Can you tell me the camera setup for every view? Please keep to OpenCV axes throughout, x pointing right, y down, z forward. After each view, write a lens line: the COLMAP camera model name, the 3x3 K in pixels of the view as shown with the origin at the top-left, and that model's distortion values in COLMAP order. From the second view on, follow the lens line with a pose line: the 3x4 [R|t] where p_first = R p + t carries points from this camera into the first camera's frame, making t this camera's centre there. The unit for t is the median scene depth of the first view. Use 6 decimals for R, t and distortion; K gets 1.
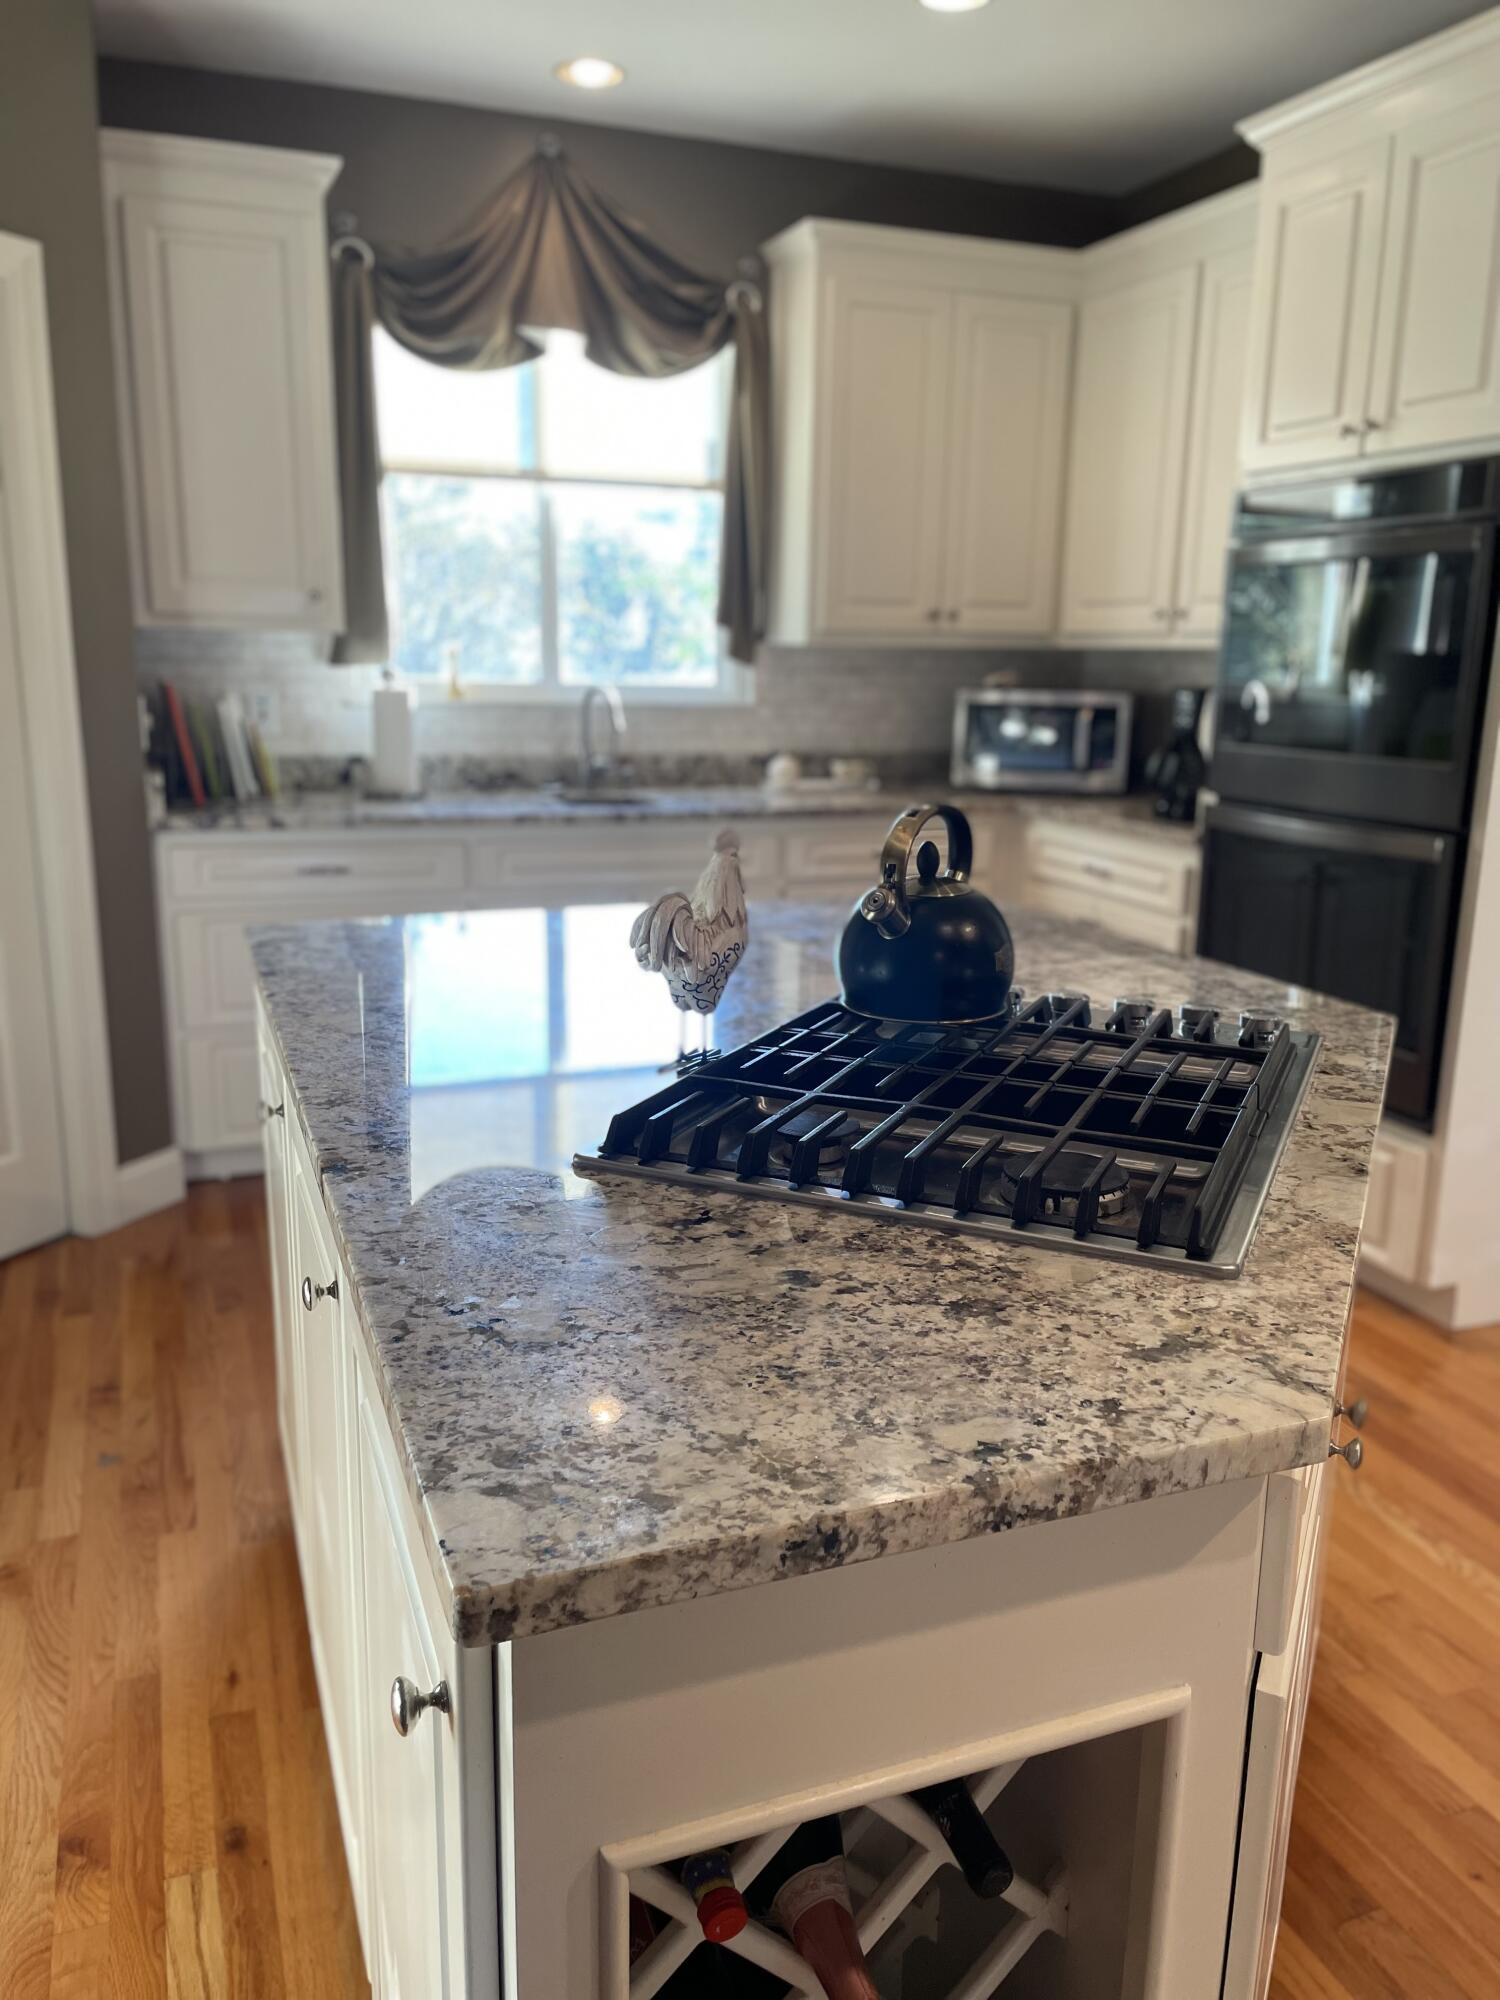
lens RADIAL K [[1509.1, 0, 760.2], [0, 1509.1, 993.8], [0, 0, 1]] dist [0.116234, -0.157288]
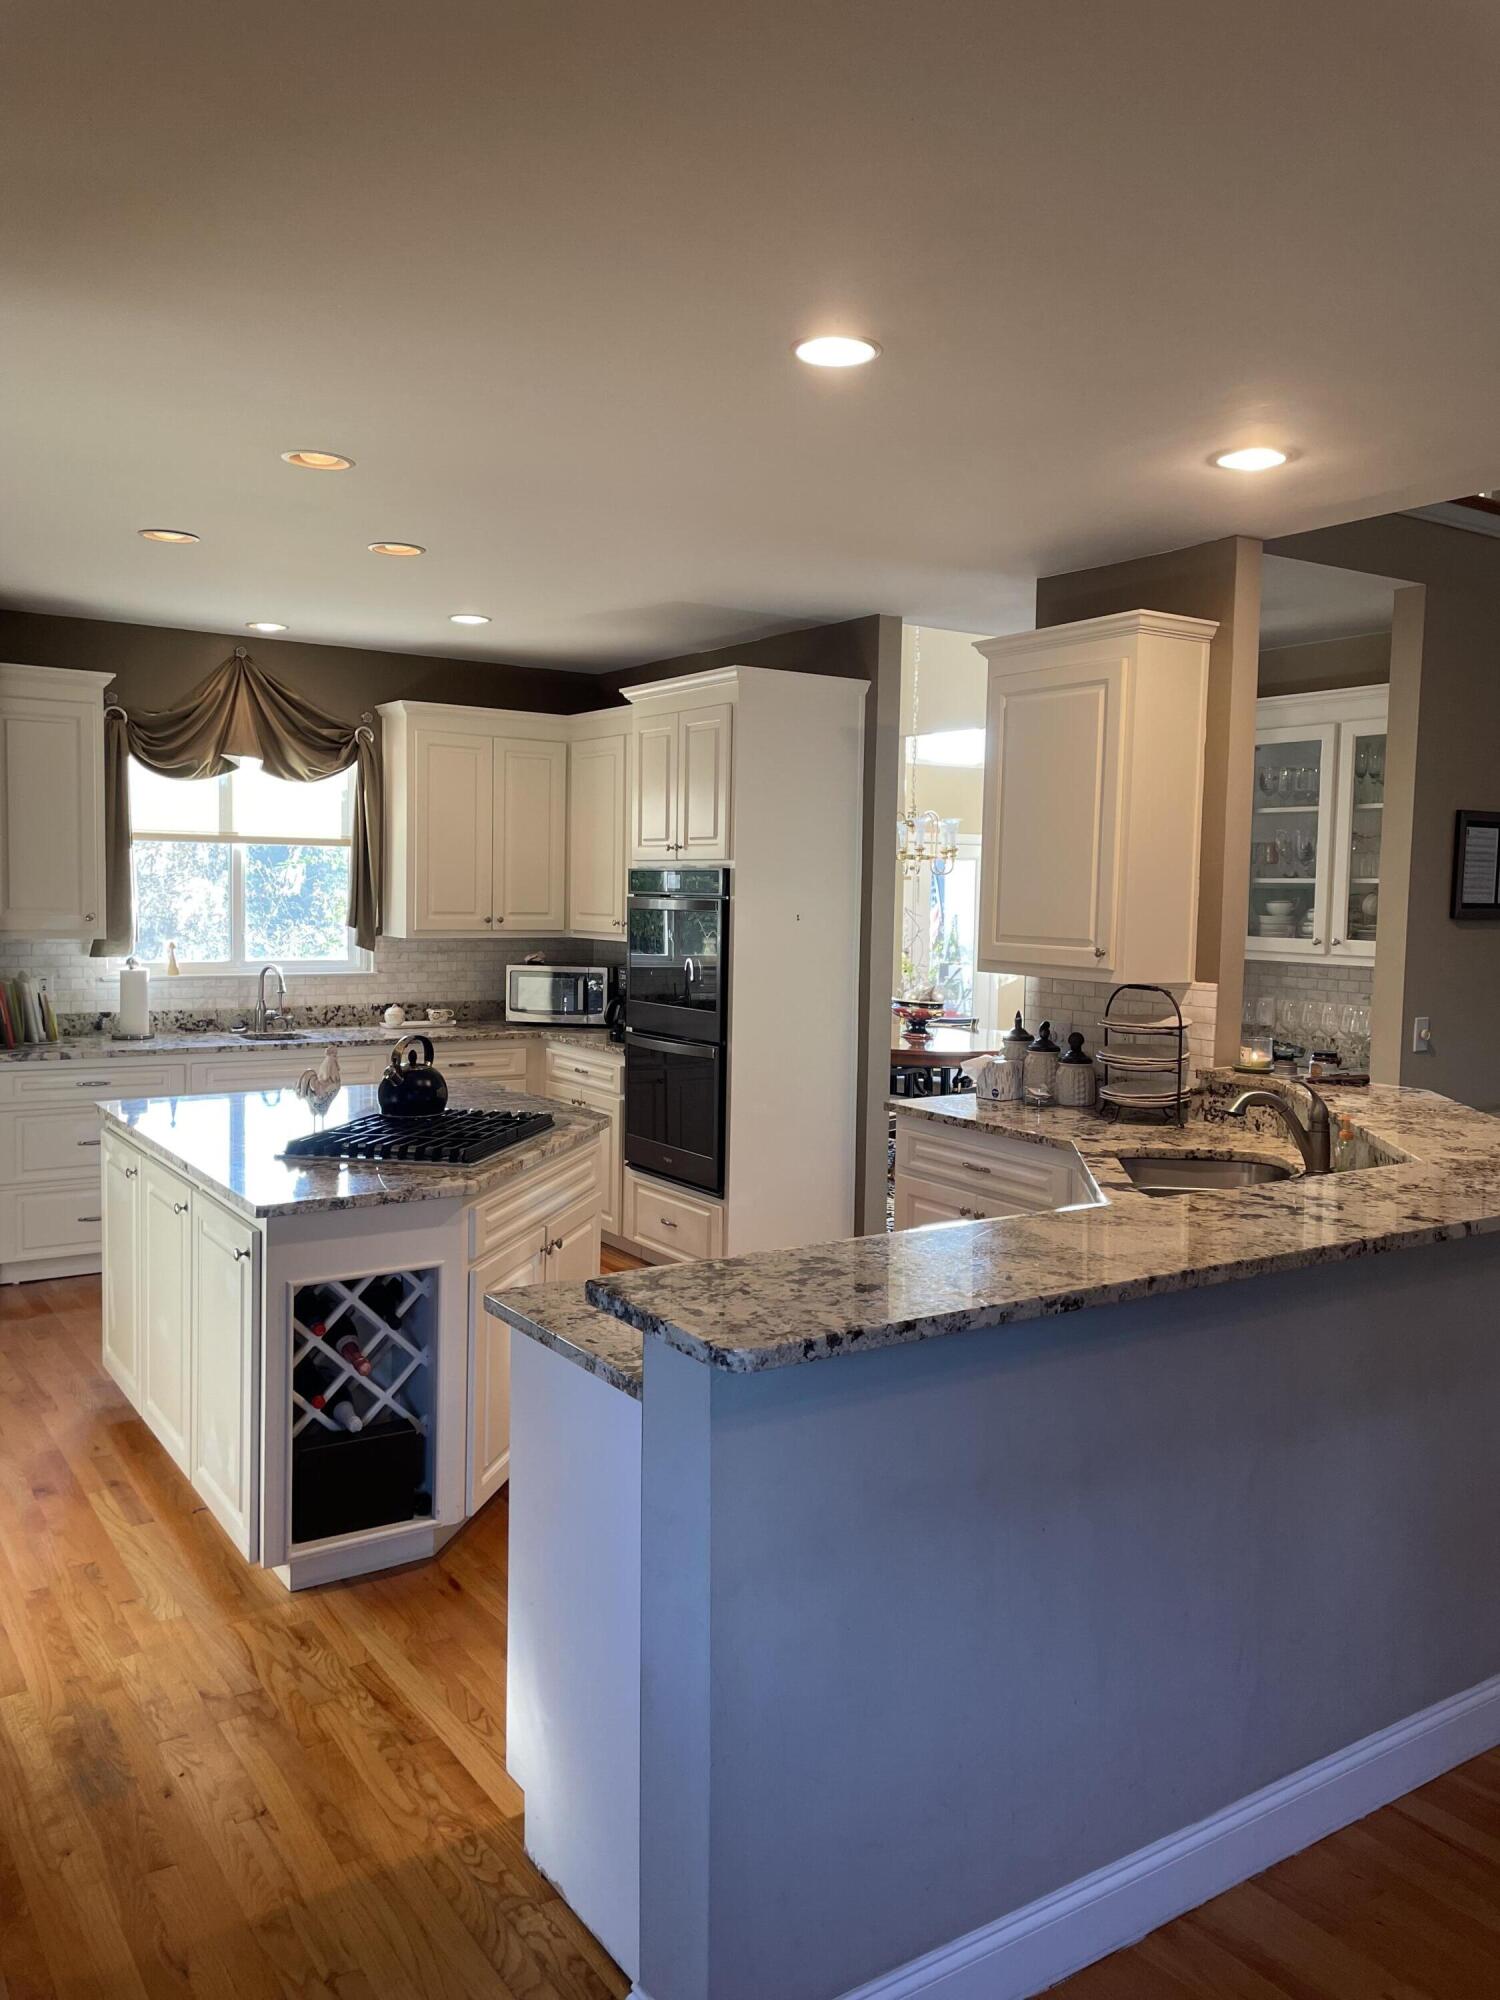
lens RADIAL K [[1511.0, 0, 760.1], [0, 1511.0, 983.5], [0, 0, 1]] dist [0.109143, -0.150537]
pose [[0.976694, -0.012608, 0.214265, 0.053534], [0.045843, 0.987492, -0.150860, 0.083593], [-0.209683, 0.157167, 0.965055, -0.670209]]
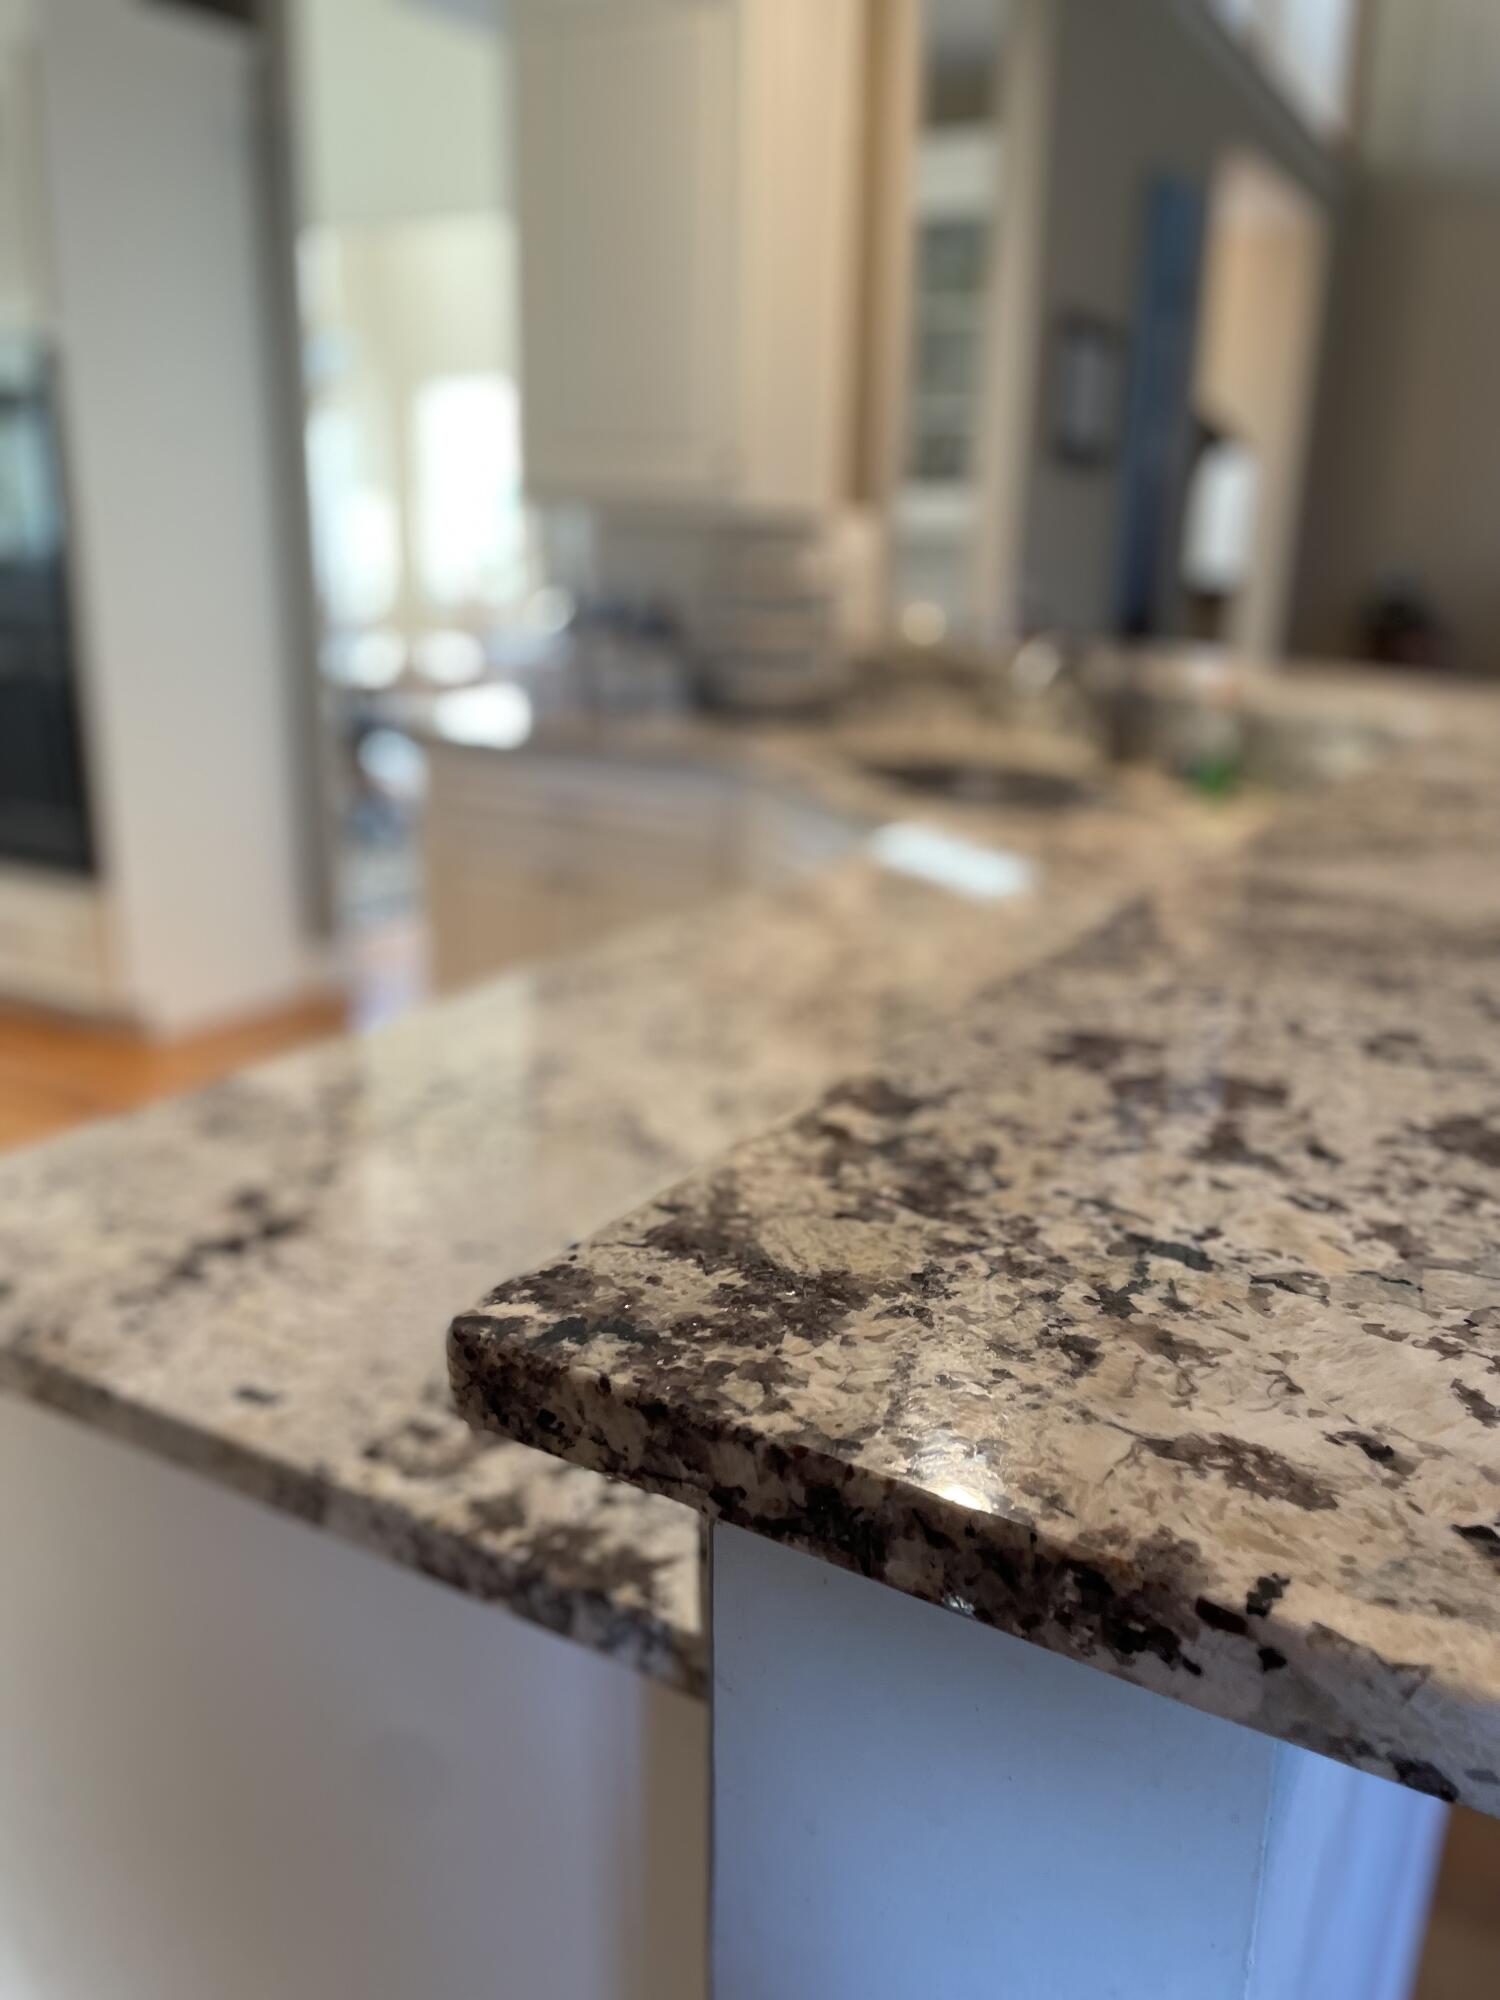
lens RADIAL K [[1511.0, 0, 760.1], [0, 1511.0, 983.5], [0, 0, 1]] dist [0.109143, -0.150537]
pose [[0.783150, -0.173758, 0.597063, 0.062279], [0.131744, 0.984733, 0.113773, 0.070806], [-0.607716, -0.010442, 0.794085, -0.263009]]
